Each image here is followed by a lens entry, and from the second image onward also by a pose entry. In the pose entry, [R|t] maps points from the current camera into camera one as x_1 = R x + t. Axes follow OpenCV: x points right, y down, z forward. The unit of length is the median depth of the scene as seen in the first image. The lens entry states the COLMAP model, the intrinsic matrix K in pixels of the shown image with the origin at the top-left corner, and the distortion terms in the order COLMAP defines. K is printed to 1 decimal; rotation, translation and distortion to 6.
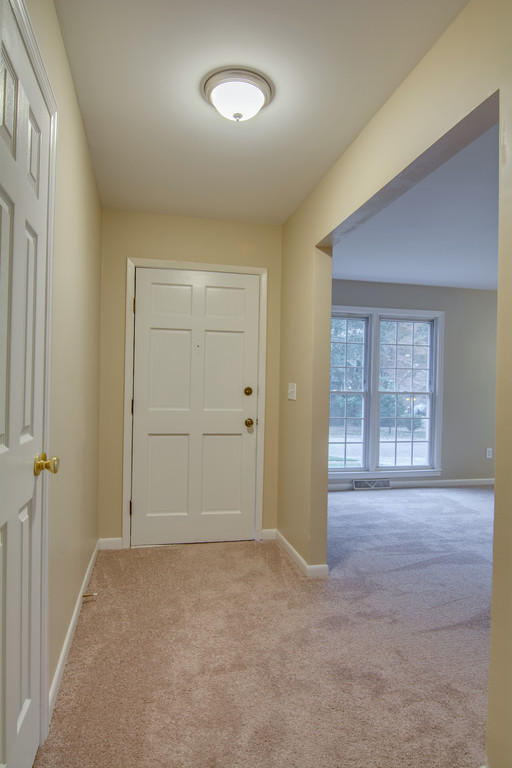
lens RADIAL K [[479.2, 0, 256.0], [0, 479.2, 384.0], [0, 0, 1]] dist [-0.000807, -0.000025]
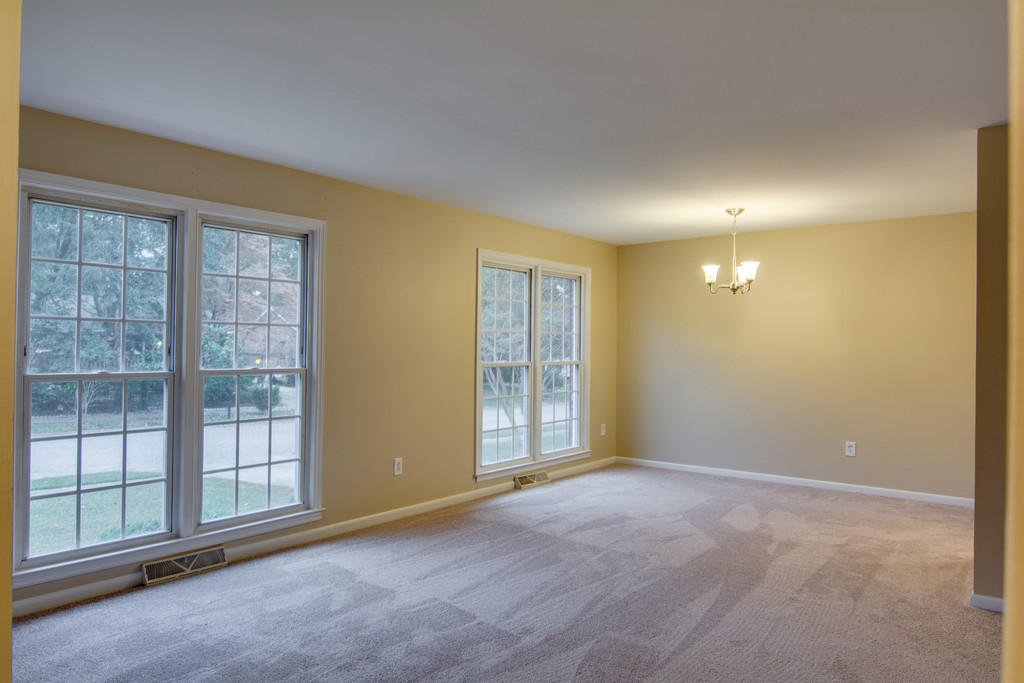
lens RADIAL K [[695.2, 0, 512.0], [0, 695.2, 341.5], [0, 0, 1]] dist [0.001014, -0.005633]
pose [[0.790556, -0.006794, 0.612352, 0.072727], [0.000311, 0.999943, 0.010692, -0.022278], [-0.612390, -0.008262, 0.790513, 0.243399]]
